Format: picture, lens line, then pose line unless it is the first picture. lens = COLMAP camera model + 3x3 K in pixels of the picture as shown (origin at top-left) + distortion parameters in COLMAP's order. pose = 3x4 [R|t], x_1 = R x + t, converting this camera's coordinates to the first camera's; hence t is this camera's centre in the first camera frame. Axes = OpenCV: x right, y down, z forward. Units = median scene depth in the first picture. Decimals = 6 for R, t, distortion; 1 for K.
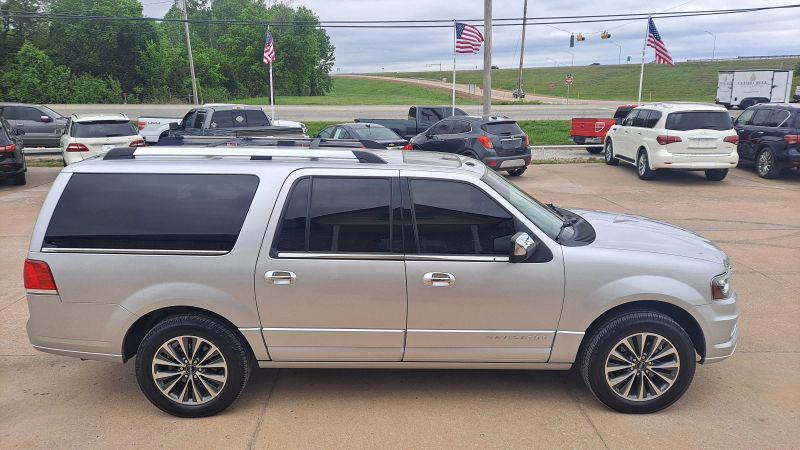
lens RADIAL K [[588.3, 0, 401.0], [0, 588.3, 229.1], [0, 0, 1]] dist [0.061085, -0.065253]
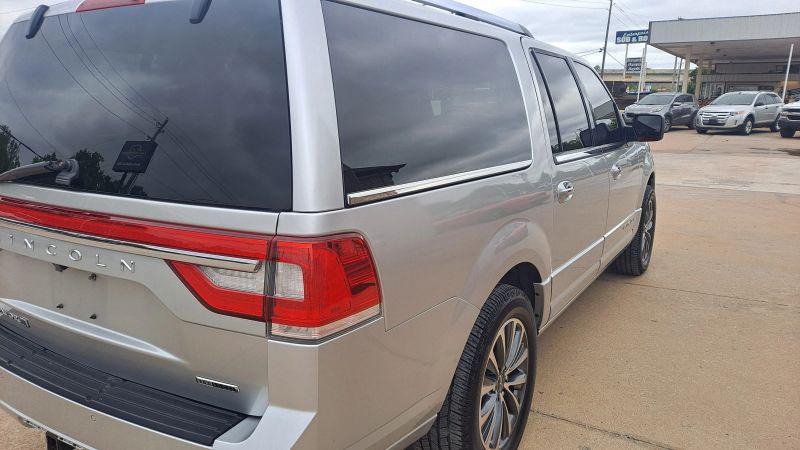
lens RADIAL K [[582.0, 0, 397.9], [0, 582.0, 227.1], [0, 0, 1]] dist [0.063113, -0.062578]
pose [[0.528573, -0.177405, 0.830143, -0.844633], [0.198490, 0.976639, 0.082328, 0.027103], [-0.825356, 0.121258, 0.551438, 0.762026]]
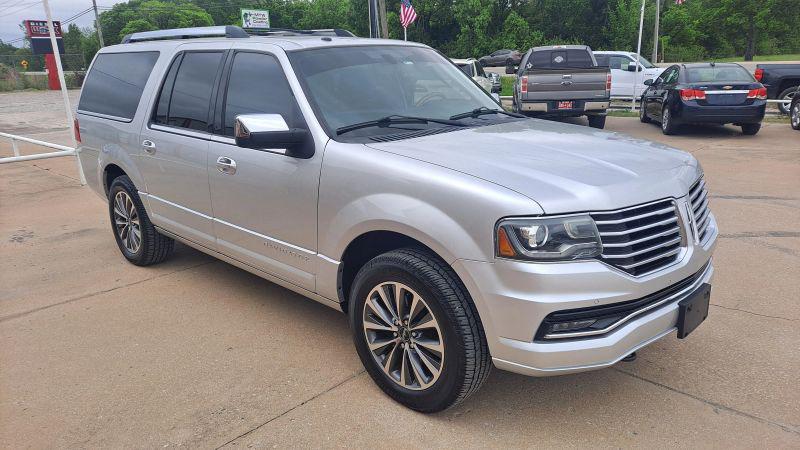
lens RADIAL K [[582.0, 0, 397.9], [0, 582.0, 227.1], [0, 0, 1]] dist [0.063113, -0.062578]
pose [[0.704558, 0.175941, -0.687490, 0.832842], [-0.139988, 0.984200, 0.108411, 0.043783], [0.695702, 0.019858, 0.718056, 0.532134]]
